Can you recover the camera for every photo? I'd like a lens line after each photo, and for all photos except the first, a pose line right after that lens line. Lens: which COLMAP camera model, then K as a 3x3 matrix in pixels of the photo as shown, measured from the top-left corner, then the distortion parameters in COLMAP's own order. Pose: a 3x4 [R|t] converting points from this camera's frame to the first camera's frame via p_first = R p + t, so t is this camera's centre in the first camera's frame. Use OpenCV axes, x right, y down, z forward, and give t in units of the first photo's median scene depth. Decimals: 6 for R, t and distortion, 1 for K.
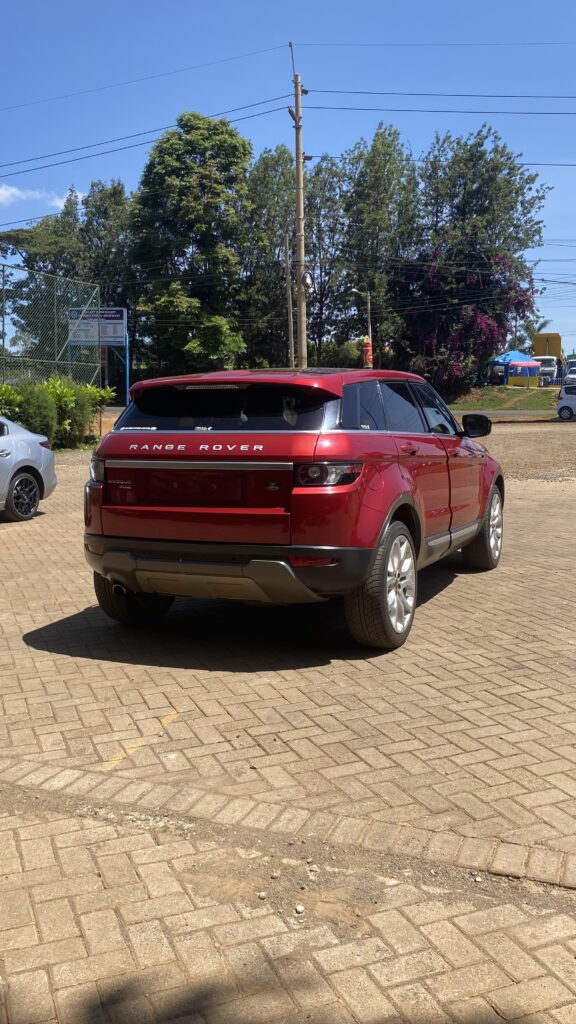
lens RADIAL K [[856.8, 0, 288.0], [0, 856.8, 512.0], [0, 0, 1]] dist [0.072426, -0.000449]
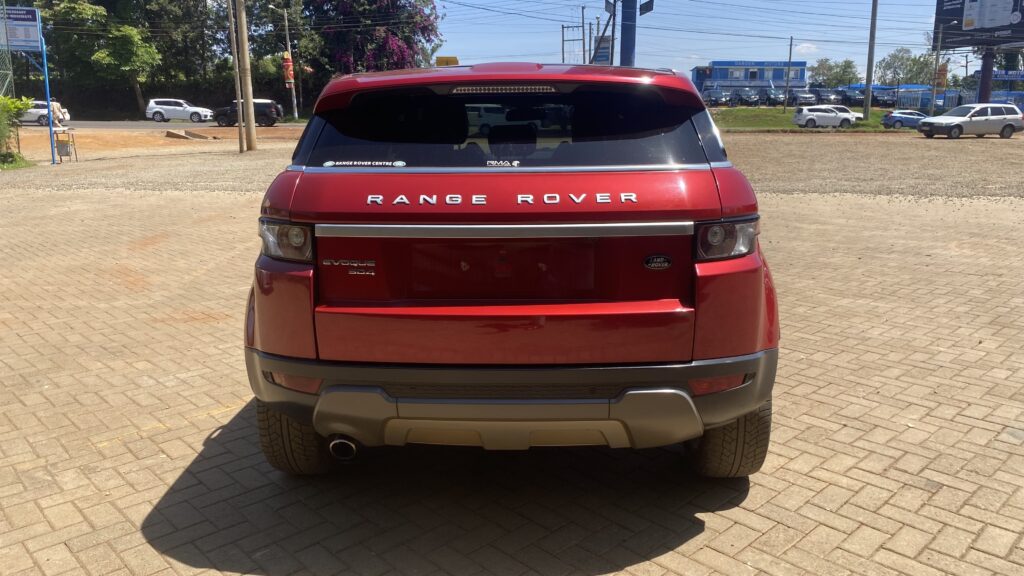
lens RADIAL K [[773.4, 0, 512.0], [0, 773.4, 288.0], [0, 0, 1]] dist [0.024813, -0.033183]
pose [[0.934972, -0.072454, 0.347243, -0.275080], [0.040775, 0.994381, 0.097695, -0.064328], [-0.352370, -0.077184, 0.932672, 0.507447]]
